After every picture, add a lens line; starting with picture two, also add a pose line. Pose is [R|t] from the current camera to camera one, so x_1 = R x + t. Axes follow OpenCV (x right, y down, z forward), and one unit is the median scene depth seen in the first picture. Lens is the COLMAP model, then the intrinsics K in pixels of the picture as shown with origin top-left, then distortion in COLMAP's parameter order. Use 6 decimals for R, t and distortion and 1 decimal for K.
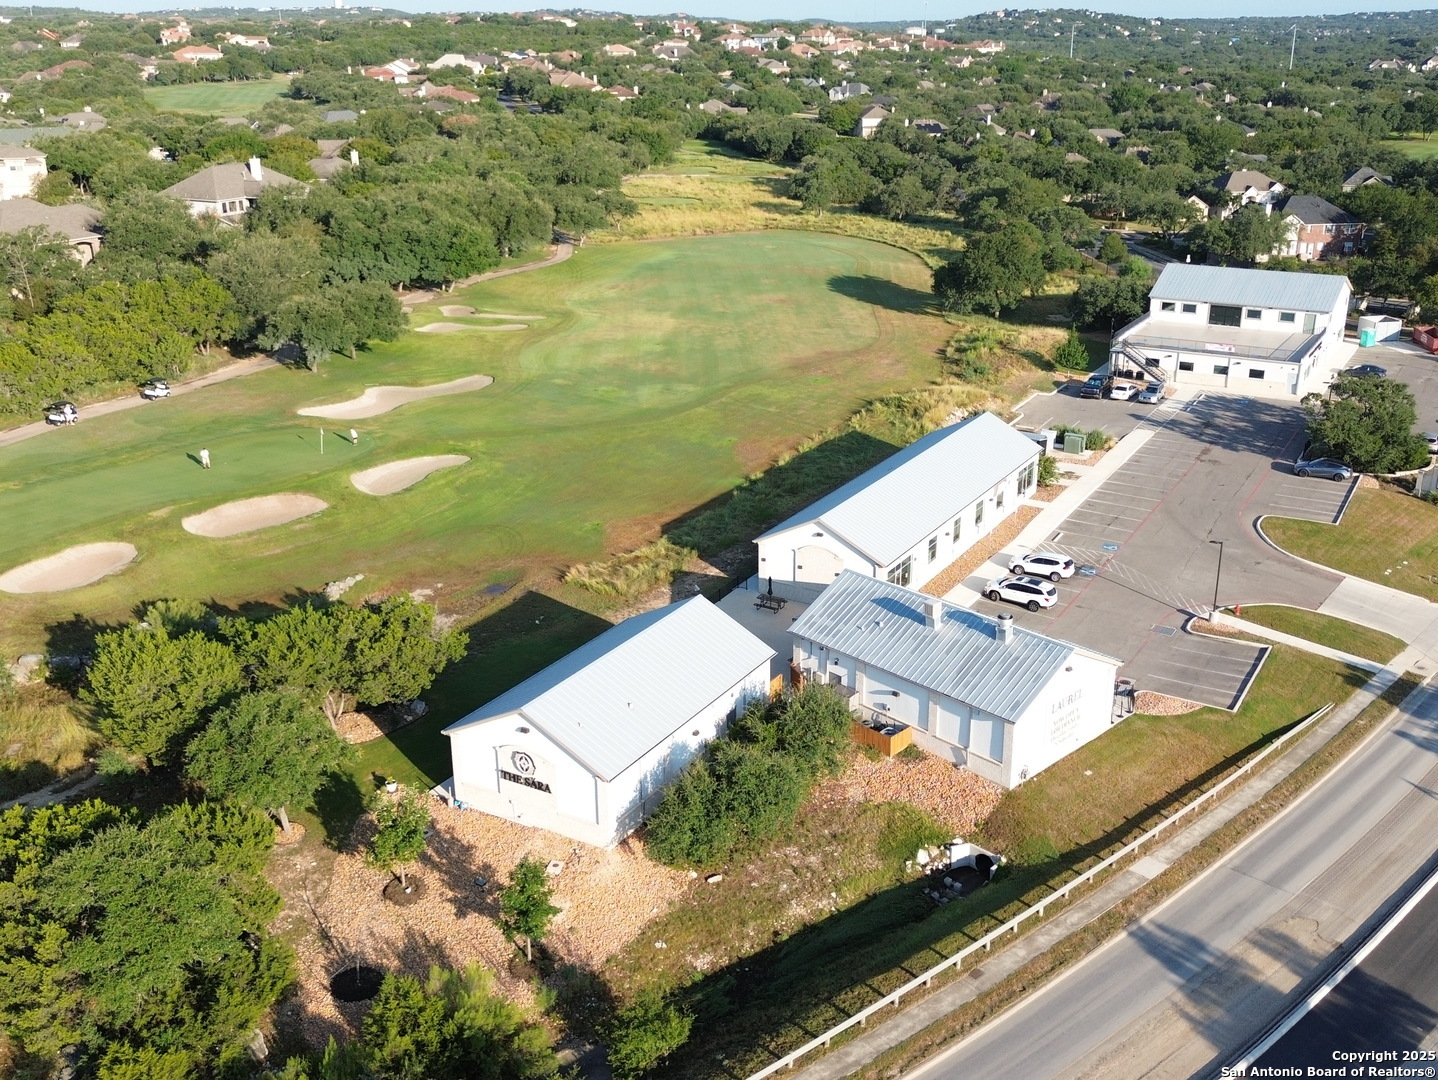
lens RADIAL K [[1369.9, 0, 782.3], [0, 1369.9, 561.2], [0, 0, 1]] dist [0.030027, 0.000000]
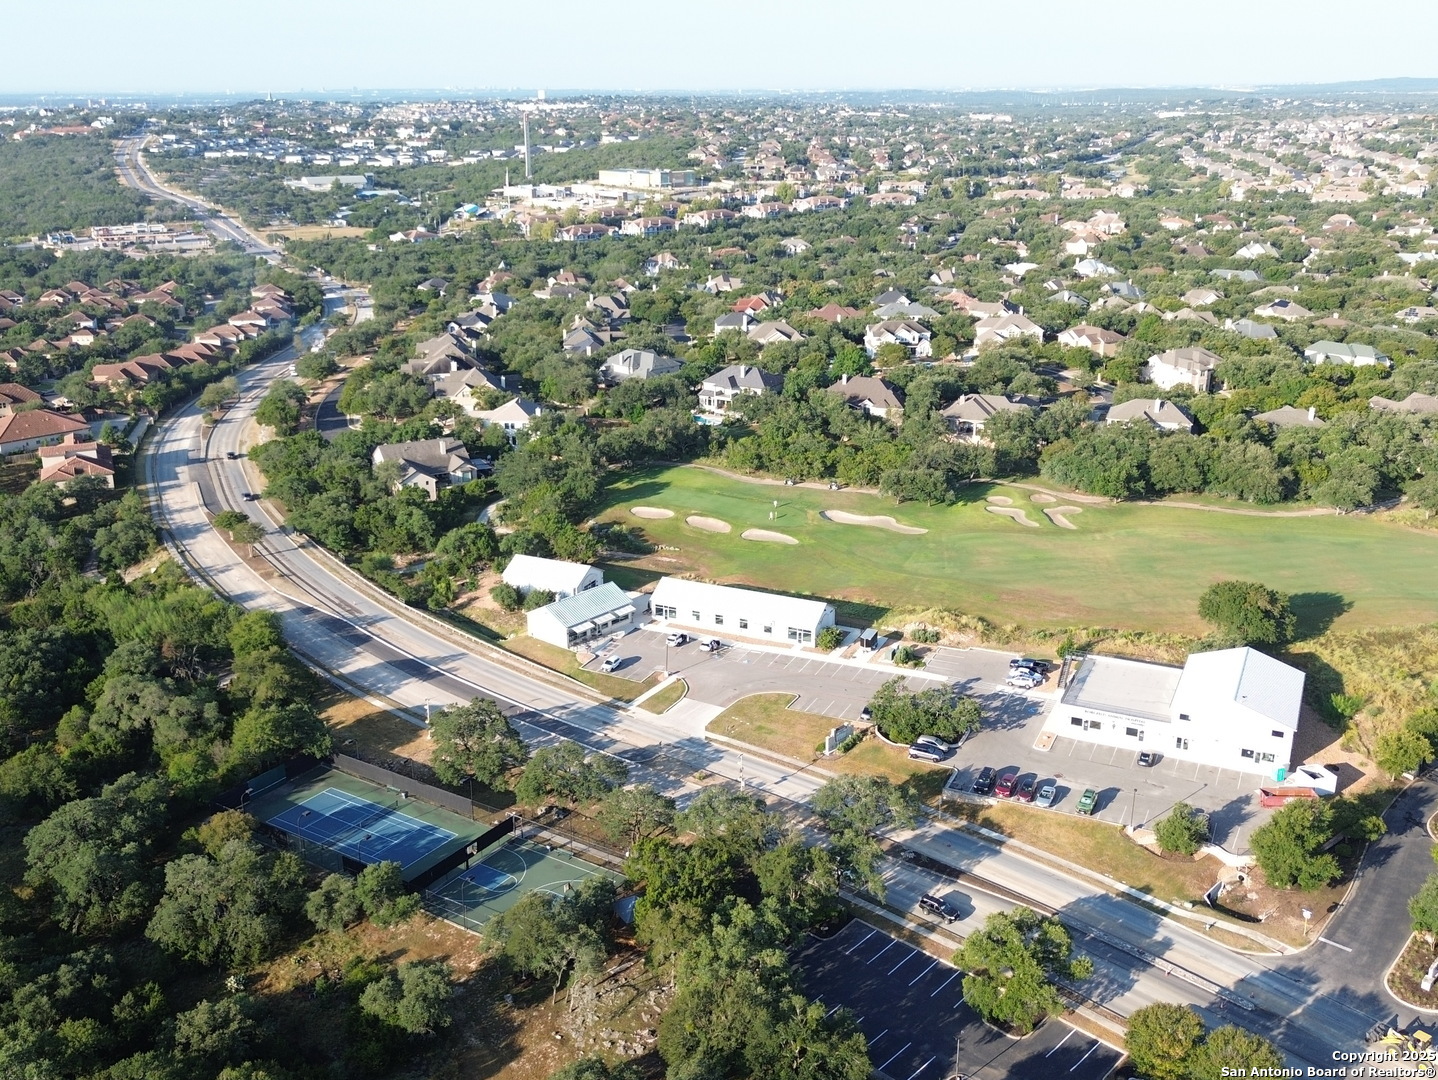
lens RADIAL K [[1369.9, 0, 716.6], [0, 1369.9, 547.7], [0, 0, 1]] dist [0.030027, 0.000000]
pose [[0.062801, 0.322058, -0.944635, 1.478577], [-0.353225, 0.892412, 0.280771, -0.506961], [0.933428, 0.316036, 0.169804, 0.357001]]
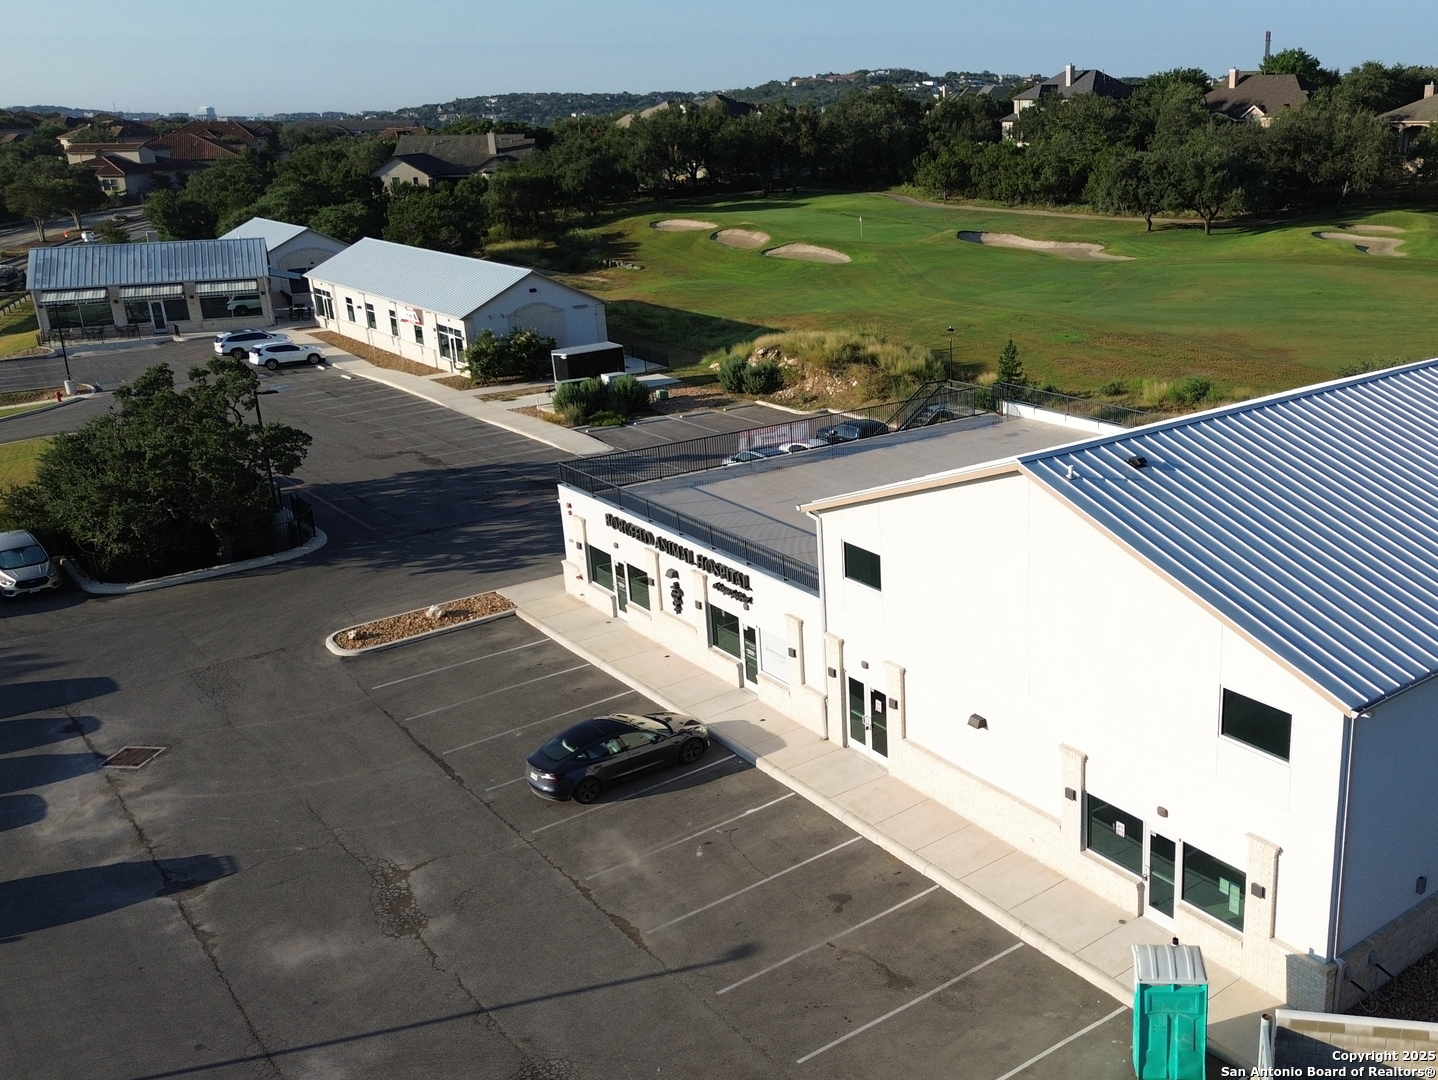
lens RADIAL K [[1369.9, 0, 956.6], [0, 1369.9, 556.4], [0, 0, 1]] dist [0.030027, 0.000000]
pose [[-0.356304, 0.301665, -0.884334, 0.579826], [-0.318165, 0.850719, 0.418389, -0.271039], [0.878532, 0.430437, -0.207135, 1.056537]]
